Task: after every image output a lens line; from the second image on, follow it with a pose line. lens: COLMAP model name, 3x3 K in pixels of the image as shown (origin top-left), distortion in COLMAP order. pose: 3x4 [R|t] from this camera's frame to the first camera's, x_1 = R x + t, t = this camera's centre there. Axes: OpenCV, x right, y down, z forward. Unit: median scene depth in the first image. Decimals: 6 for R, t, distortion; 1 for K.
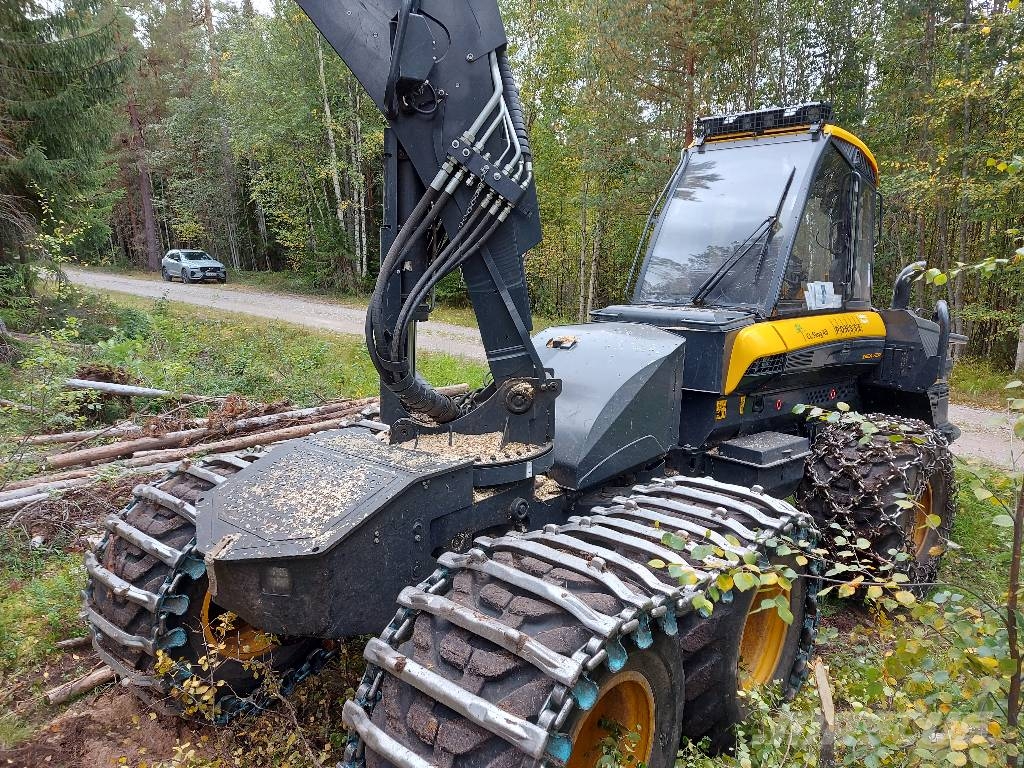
lens RADIAL K [[773.1, 0, 508.7], [0, 773.1, 384.0], [0, 0, 1]] dist [0.113614, -0.165421]
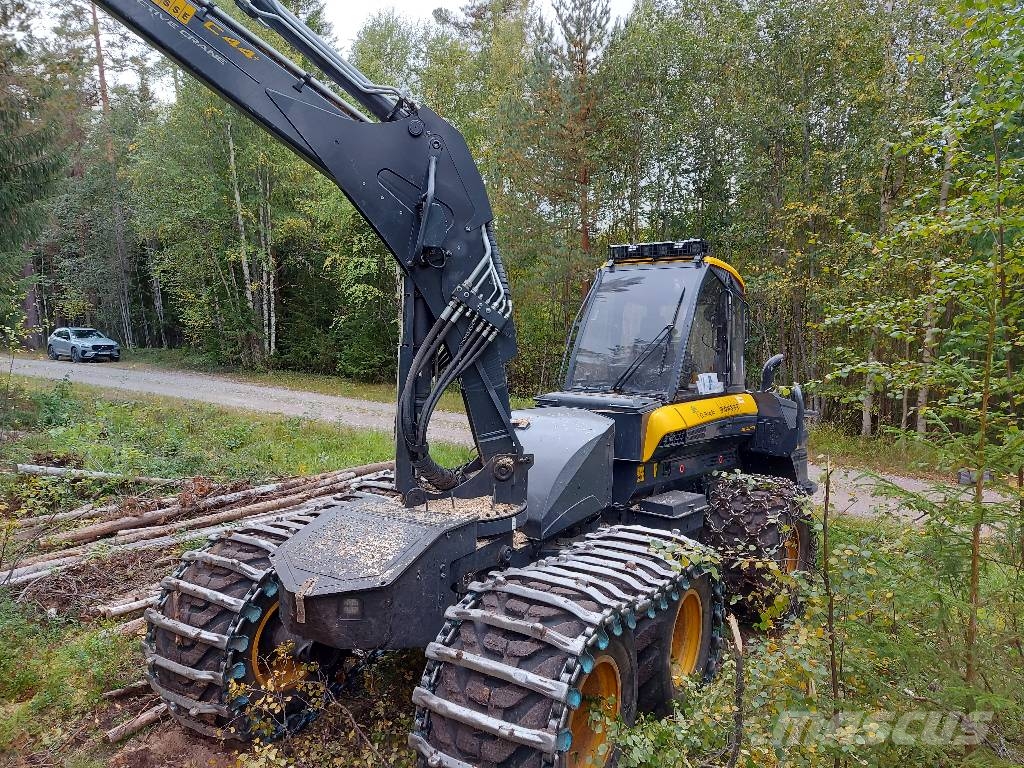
lens RADIAL K [[773.1, 0, 508.7], [0, 773.1, 384.0], [0, 0, 1]] dist [0.113614, -0.165421]
pose [[0.990352, -0.014977, 0.137763, -0.156203], [0.027306, 0.995743, -0.088039, -0.010987], [-0.135858, 0.090951, 0.986545, -0.330235]]
